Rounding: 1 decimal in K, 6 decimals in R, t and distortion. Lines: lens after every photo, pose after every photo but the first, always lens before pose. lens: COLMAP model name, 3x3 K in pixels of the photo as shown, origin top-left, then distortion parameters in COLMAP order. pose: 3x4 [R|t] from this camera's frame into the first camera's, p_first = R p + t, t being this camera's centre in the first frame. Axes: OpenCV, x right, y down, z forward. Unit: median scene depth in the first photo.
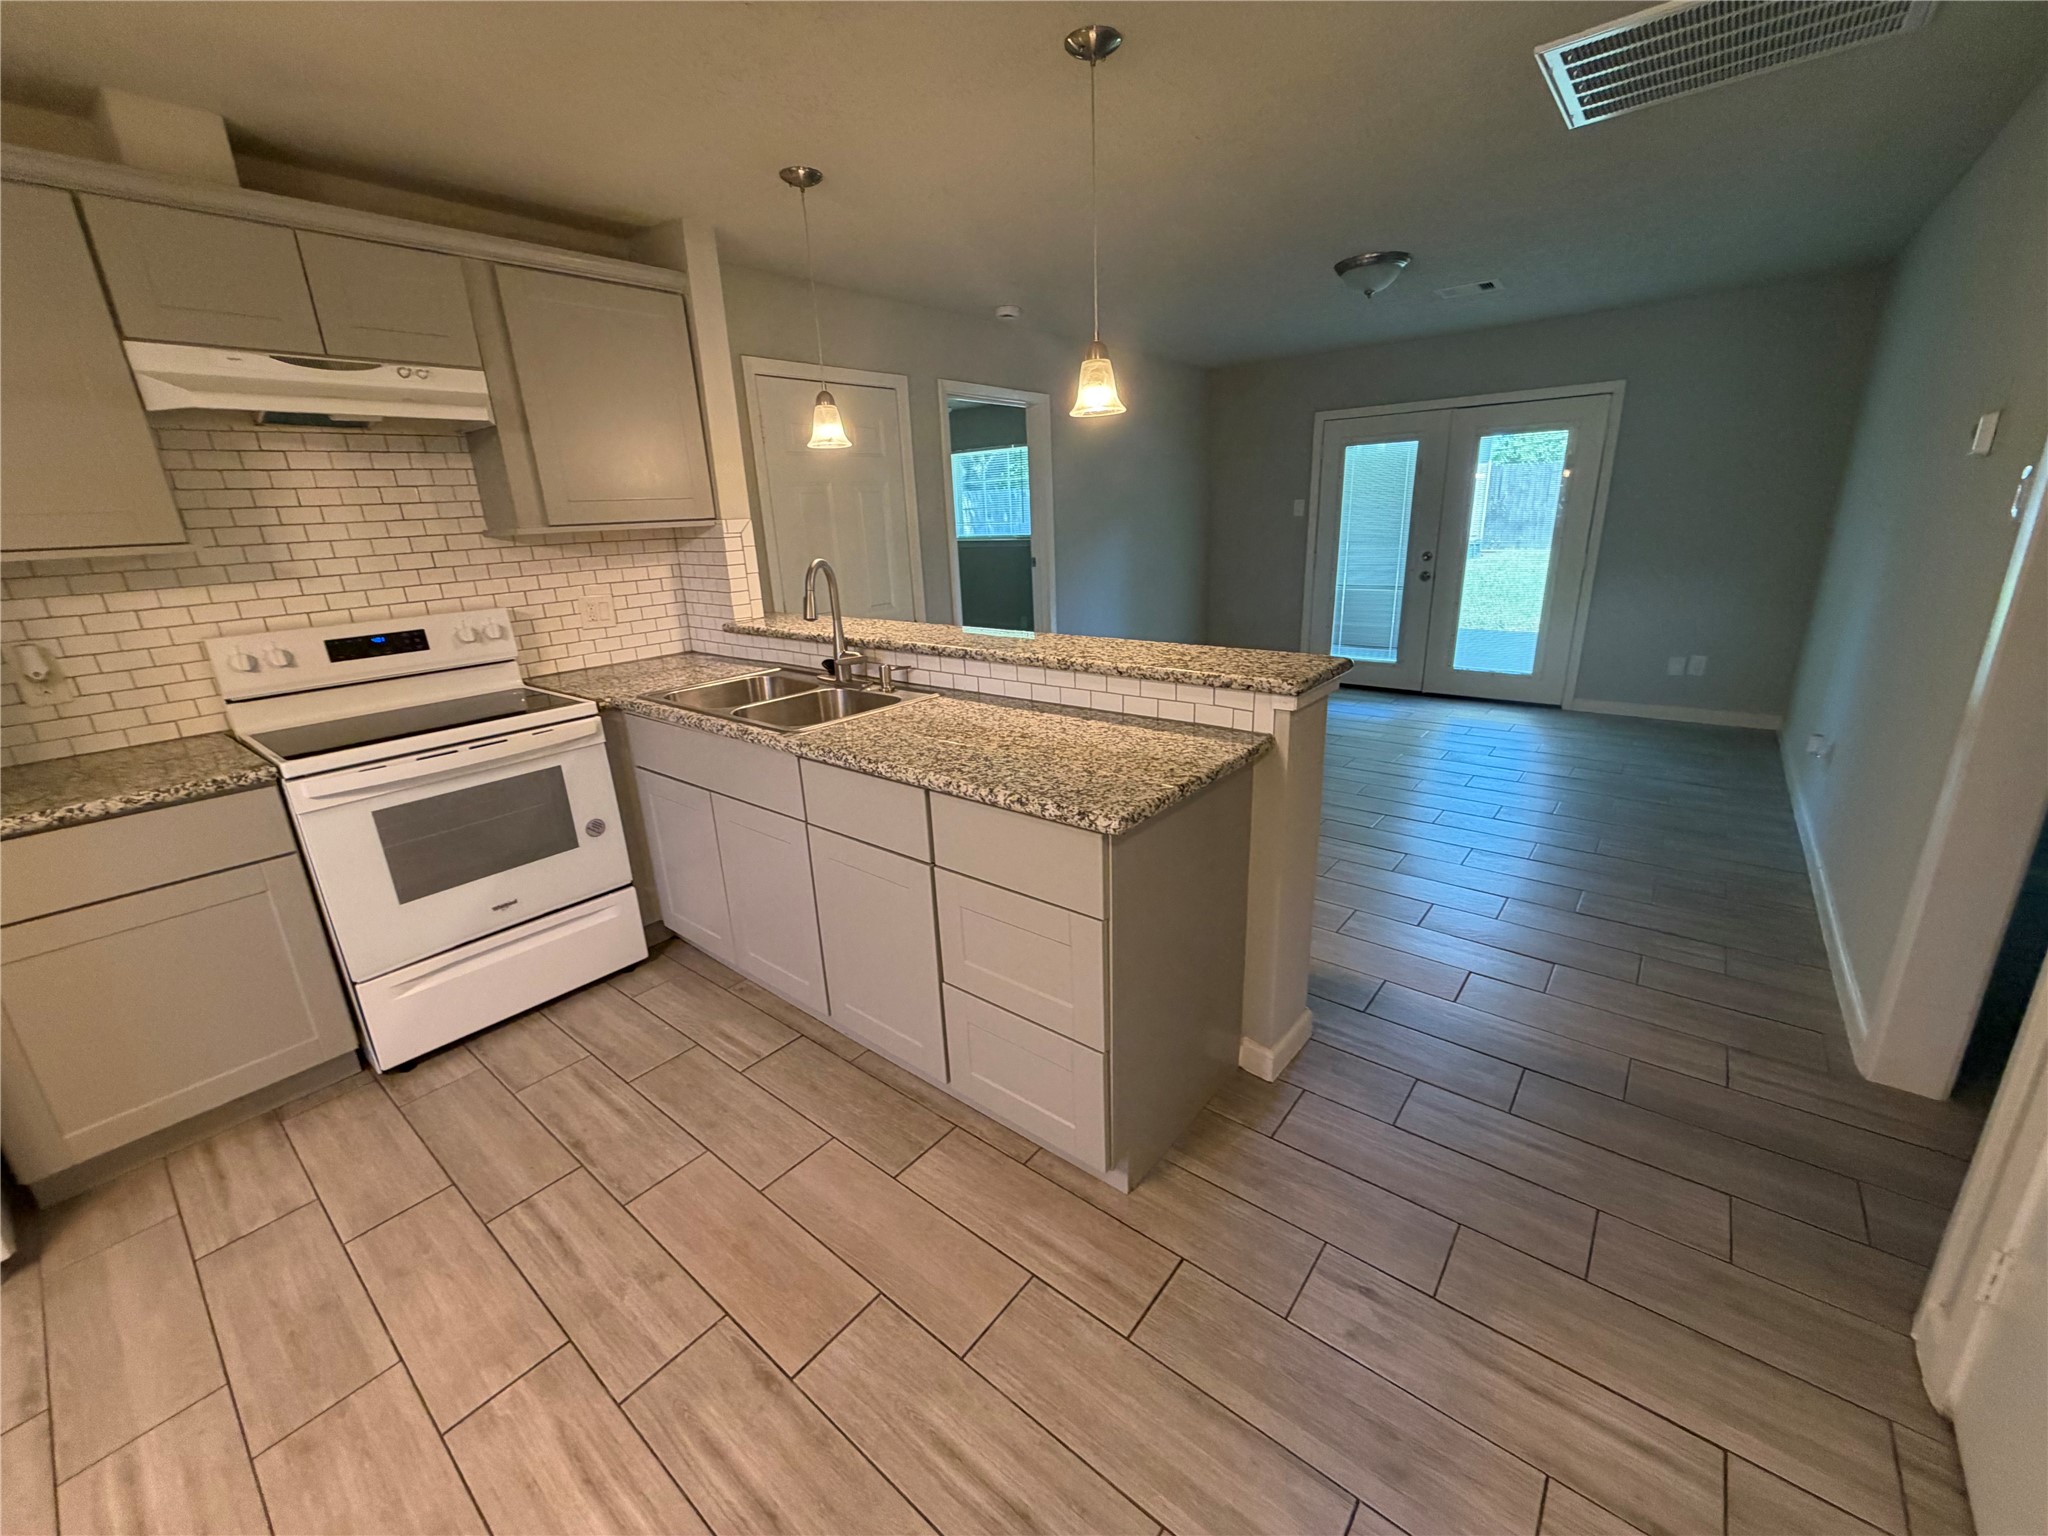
lens RADIAL K [[820.7, 0, 1020.7], [0, 820.7, 766.0], [0, 0, 1]] dist [0.000611, 0.000774]
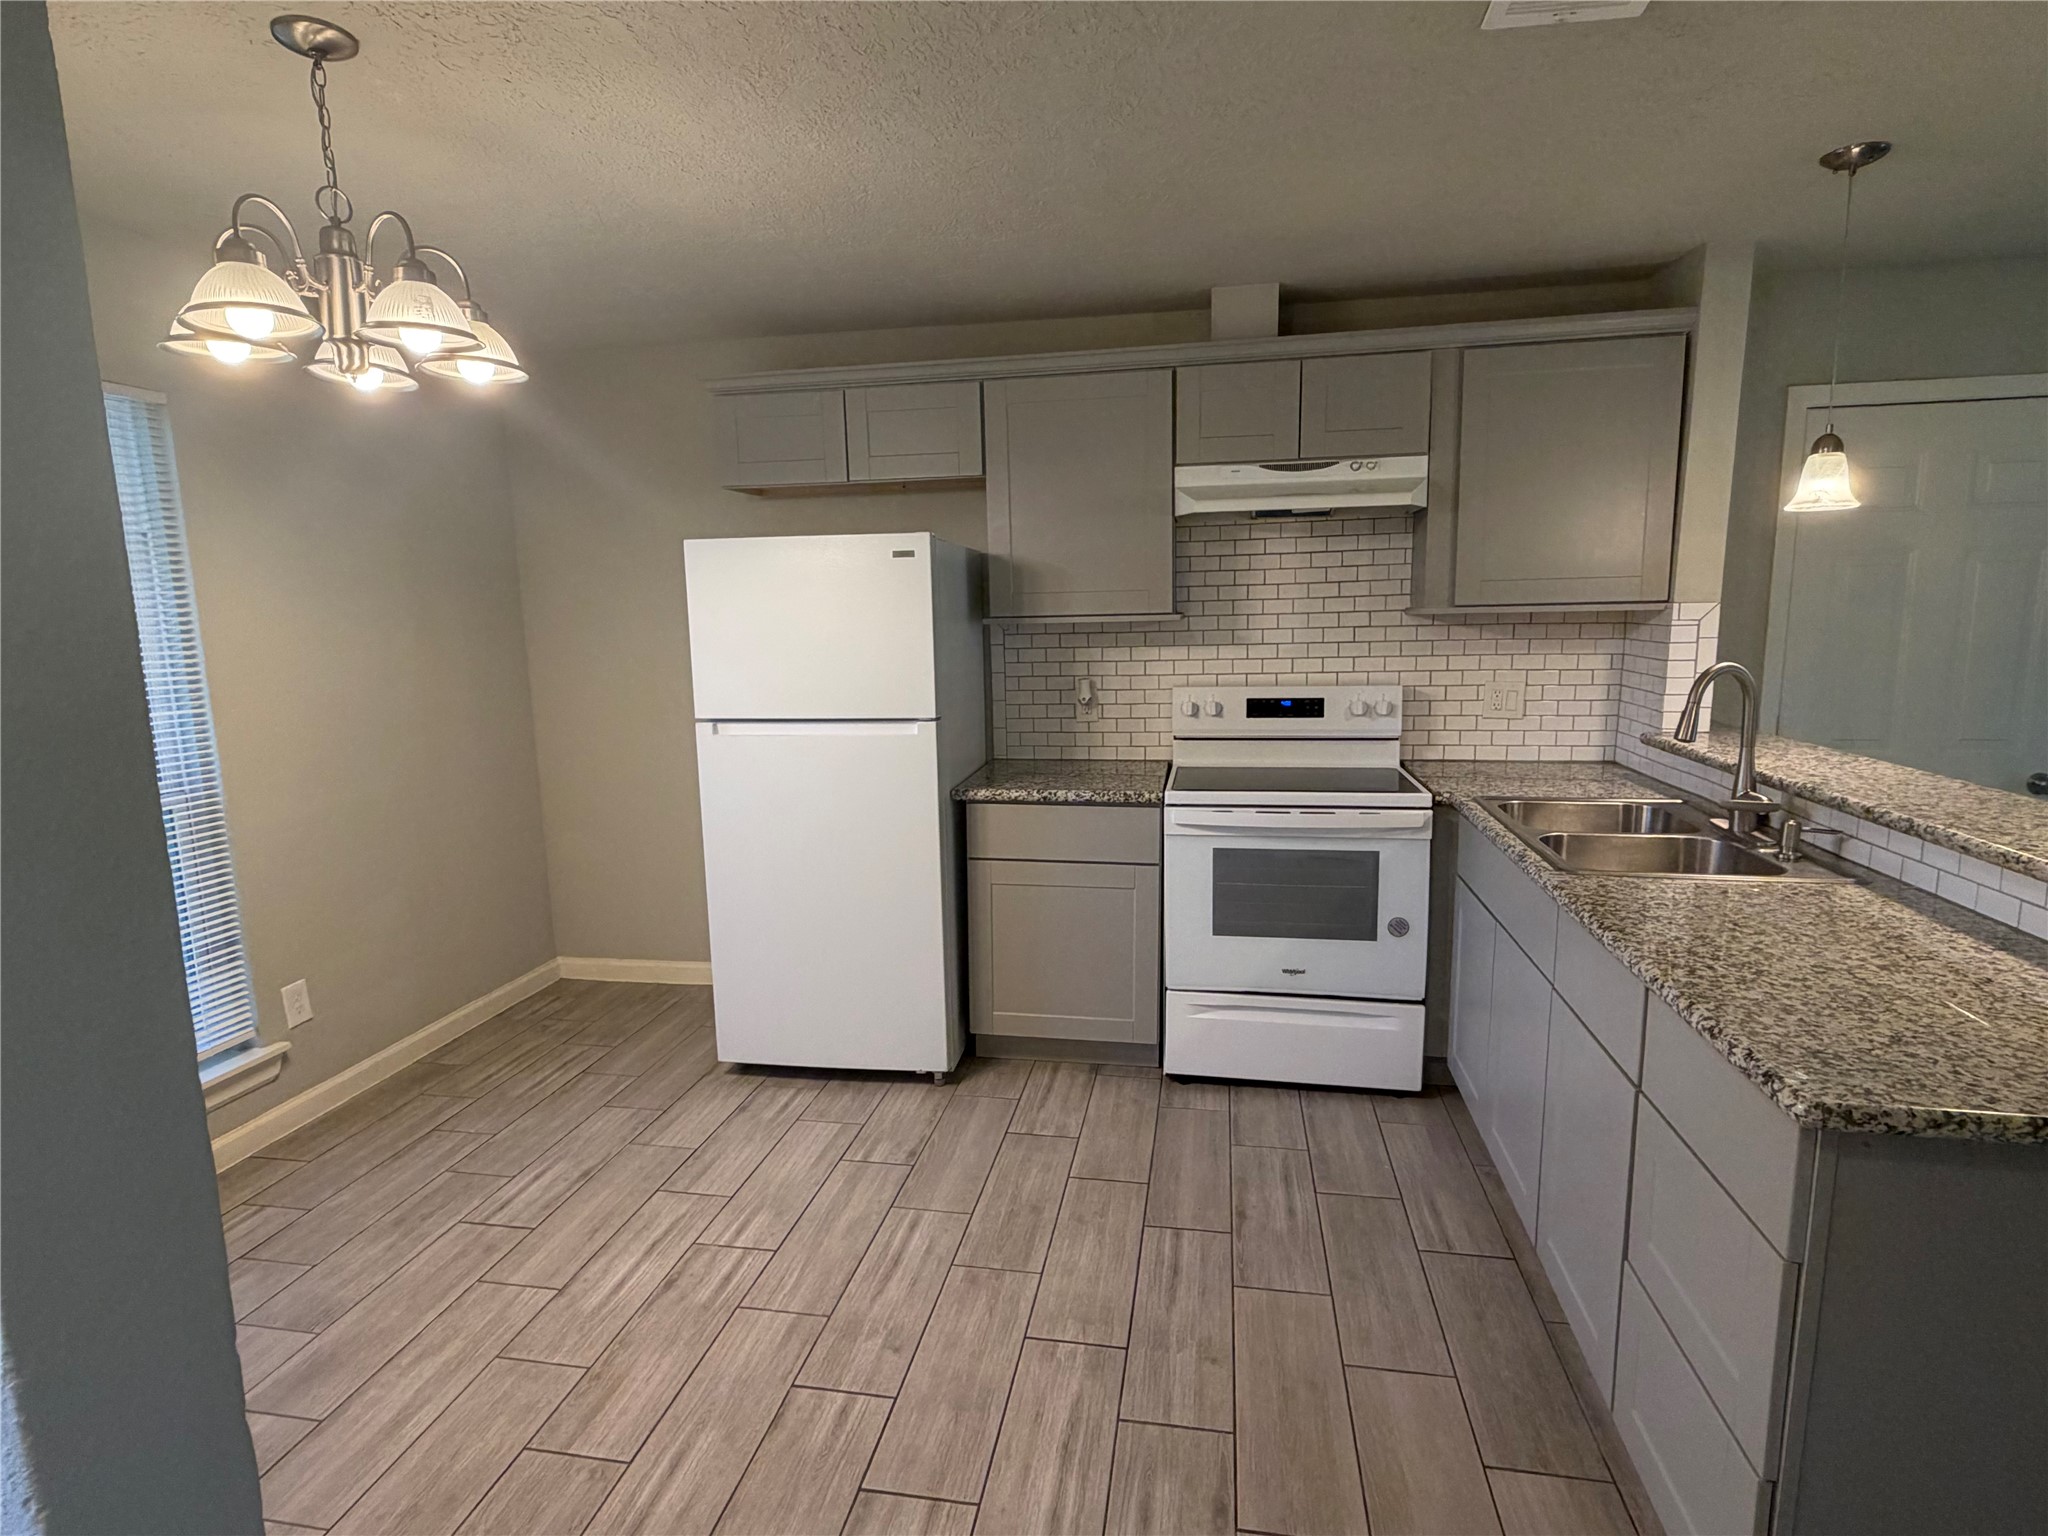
lens RADIAL K [[1054.2, 0, 1029.0], [0, 1054.2, 766.4], [0, 0, 1]] dist [0.000048, 0.003033]
pose [[0.484571, 0.162480, -0.859529, 0.275791], [-0.261775, 0.964503, 0.034745, -0.031866], [0.834664, 0.208167, 0.509904, 0.016632]]
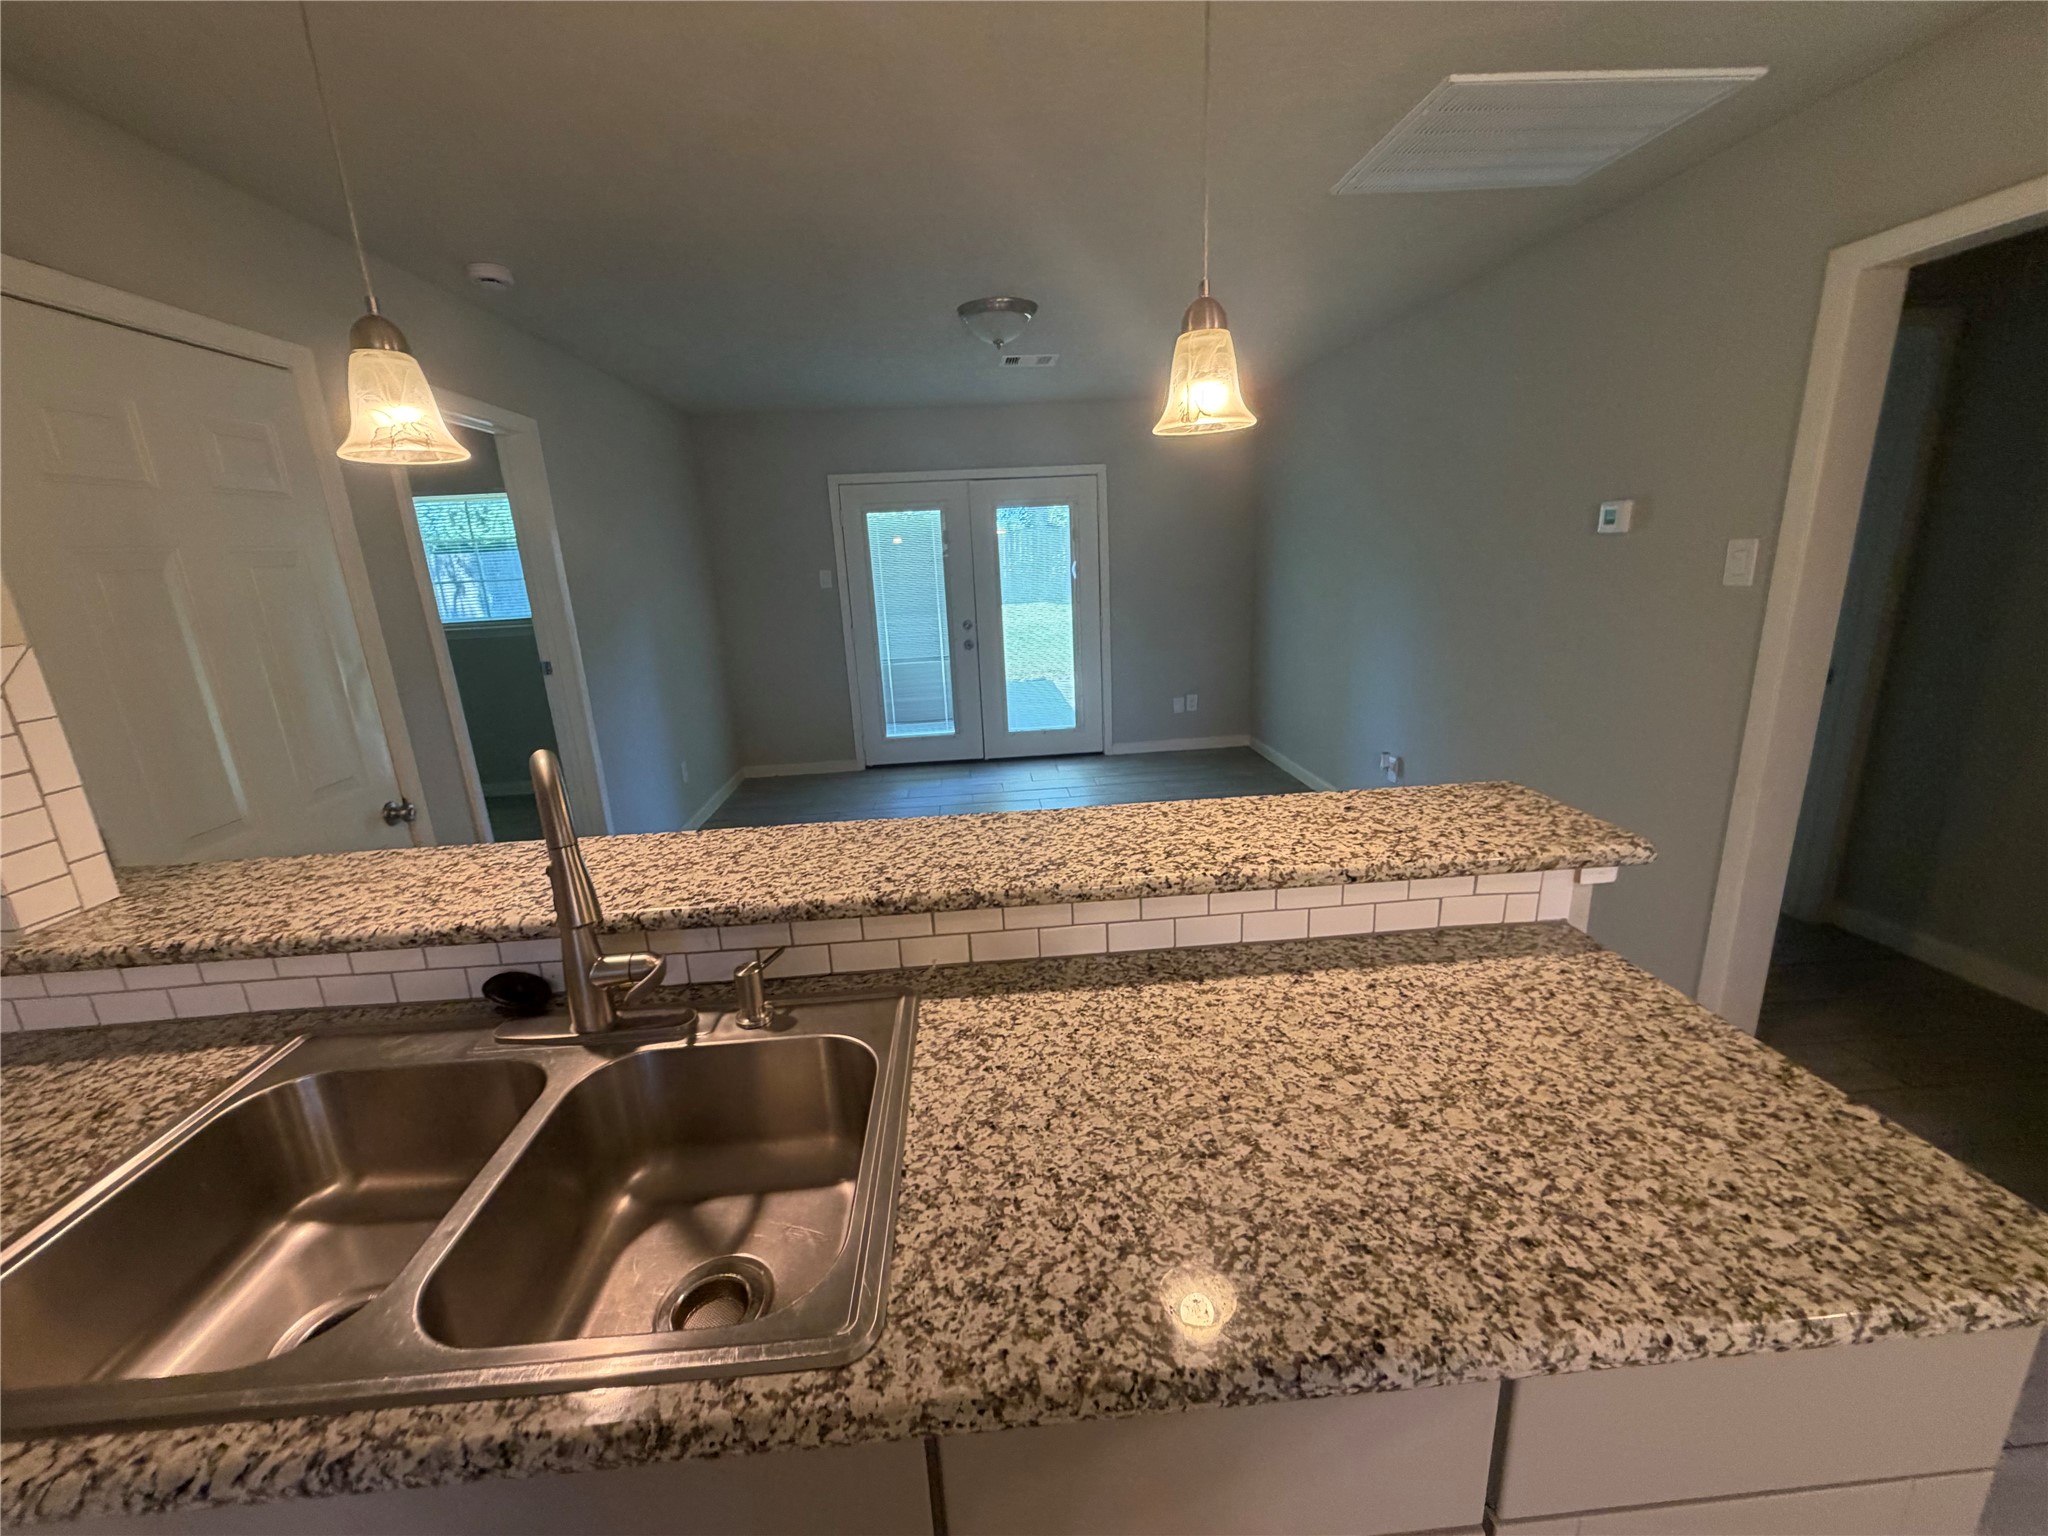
lens RADIAL K [[820.7, 0, 1020.0], [0, 820.7, 766.2], [0, 0, 1]] dist [0.000611, 0.000774]
pose [[0.728517, -0.170218, 0.663542, -0.333263], [0.220143, 0.975430, 0.008528, -0.199741], [-0.648691, 0.139861, 0.748090, 0.582308]]
